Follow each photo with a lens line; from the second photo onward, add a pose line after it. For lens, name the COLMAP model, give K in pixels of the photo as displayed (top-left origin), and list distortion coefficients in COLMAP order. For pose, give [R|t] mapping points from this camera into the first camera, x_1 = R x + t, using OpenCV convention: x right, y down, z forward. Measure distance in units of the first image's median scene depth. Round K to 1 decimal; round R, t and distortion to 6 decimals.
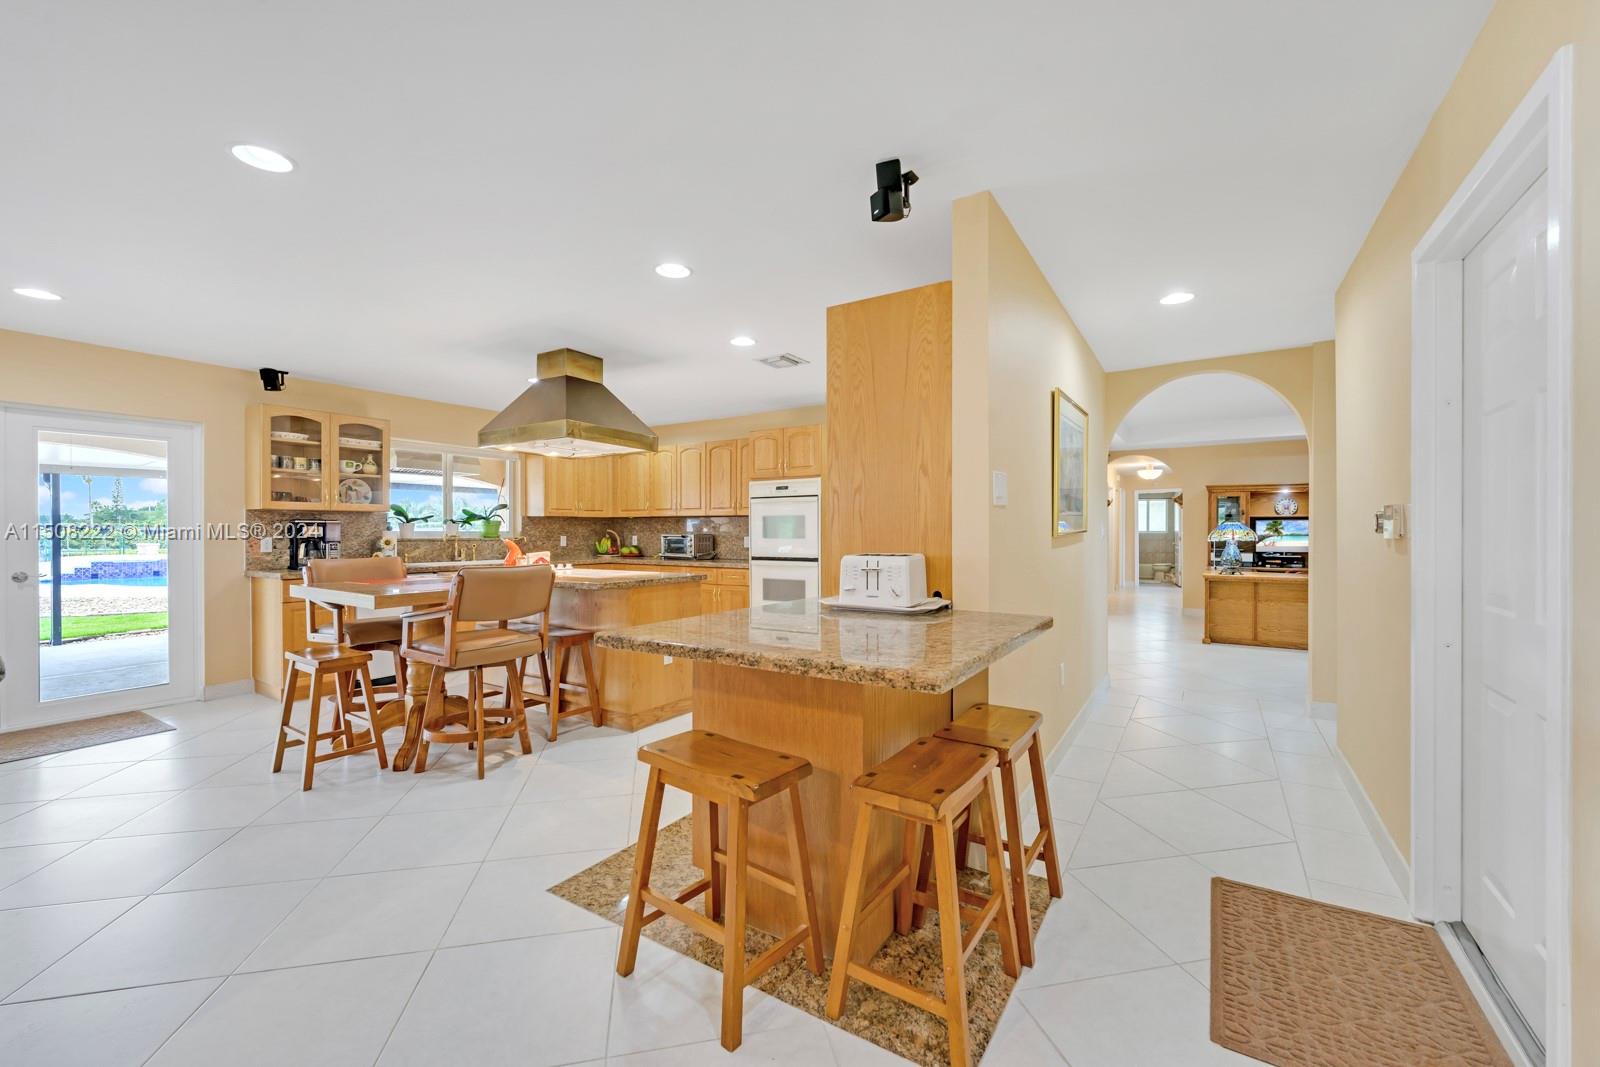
lens RADIAL K [[647.0, 0, 788.1], [0, 647.0, 532.5], [0, 0, 1]] dist [0.003324, -0.001954]
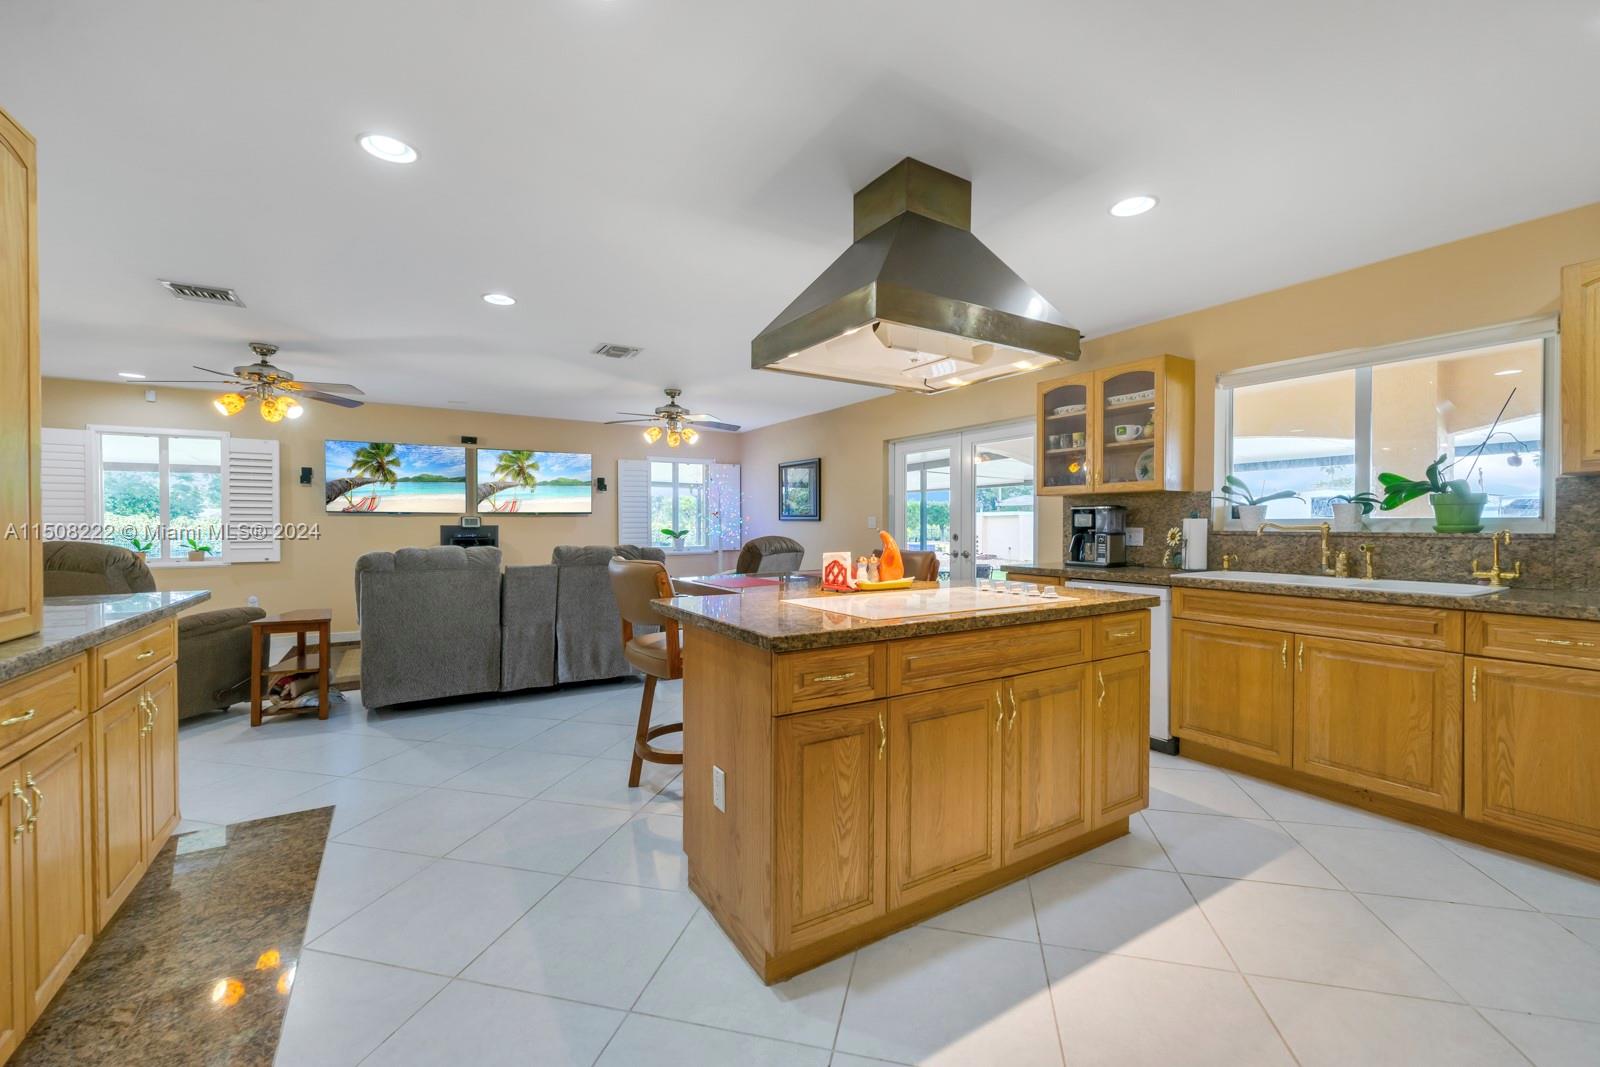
lens RADIAL K [[647.0, 0, 815.9], [0, 647.0, 542.7], [0, 0, 1]] dist [0.003324, -0.001954]
pose [[-0.416551, 0.030005, -0.908617, 0.143186], [0.002310, 0.999487, 0.031946, 0.000201], [0.909109, 0.011208, -0.416407, 0.911063]]
